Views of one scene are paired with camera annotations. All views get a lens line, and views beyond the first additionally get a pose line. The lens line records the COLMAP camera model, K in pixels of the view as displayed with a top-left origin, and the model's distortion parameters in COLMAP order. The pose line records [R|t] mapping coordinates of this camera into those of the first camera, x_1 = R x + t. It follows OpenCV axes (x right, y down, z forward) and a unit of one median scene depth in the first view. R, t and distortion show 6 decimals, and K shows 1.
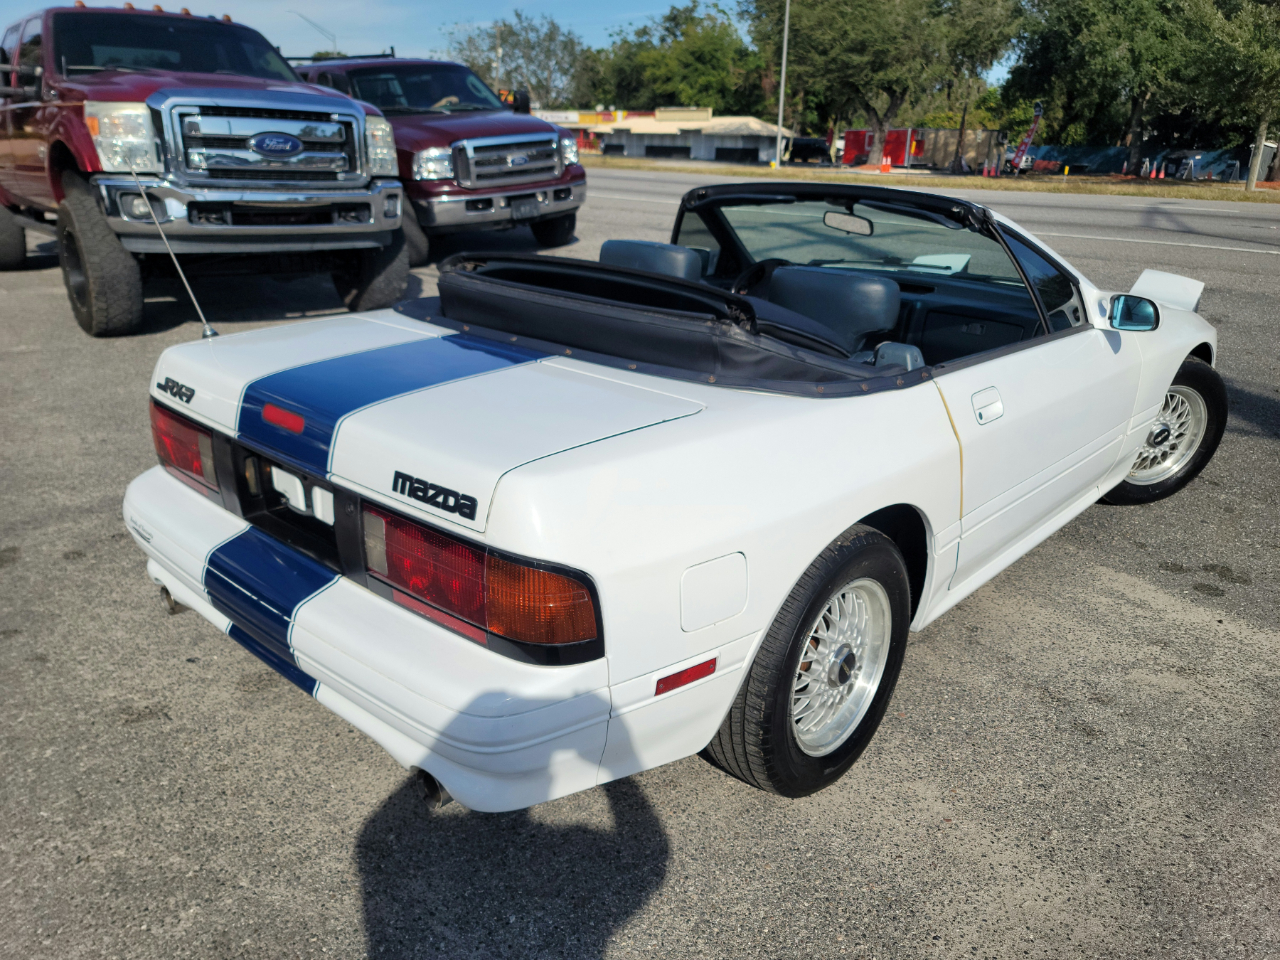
lens RADIAL K [[931.0, 0, 640.0], [0, 931.0, 480.0], [0, 0, 1]] dist [0.082734, -0.081207]
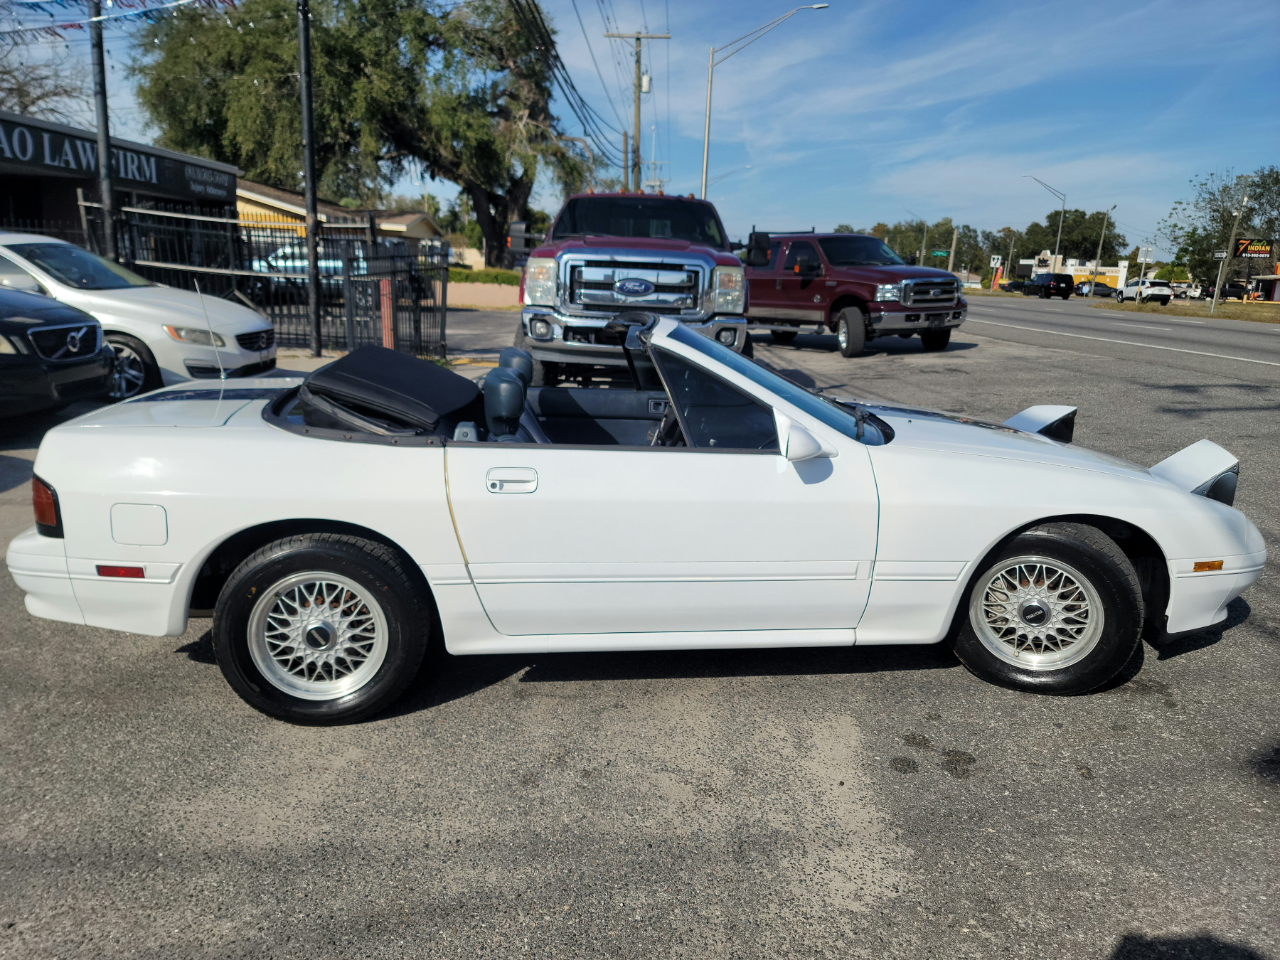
lens RADIAL K [[920.5, 0, 642.2], [0, 920.5, 477.9], [0, 0, 1]] dist [0.081878, -0.082179]
pose [[0.762004, 0.142323, -0.631739, 0.796626], [-0.233787, 0.970218, -0.063417, -0.028772], [0.603898, 0.196016, 0.772583, 0.105631]]
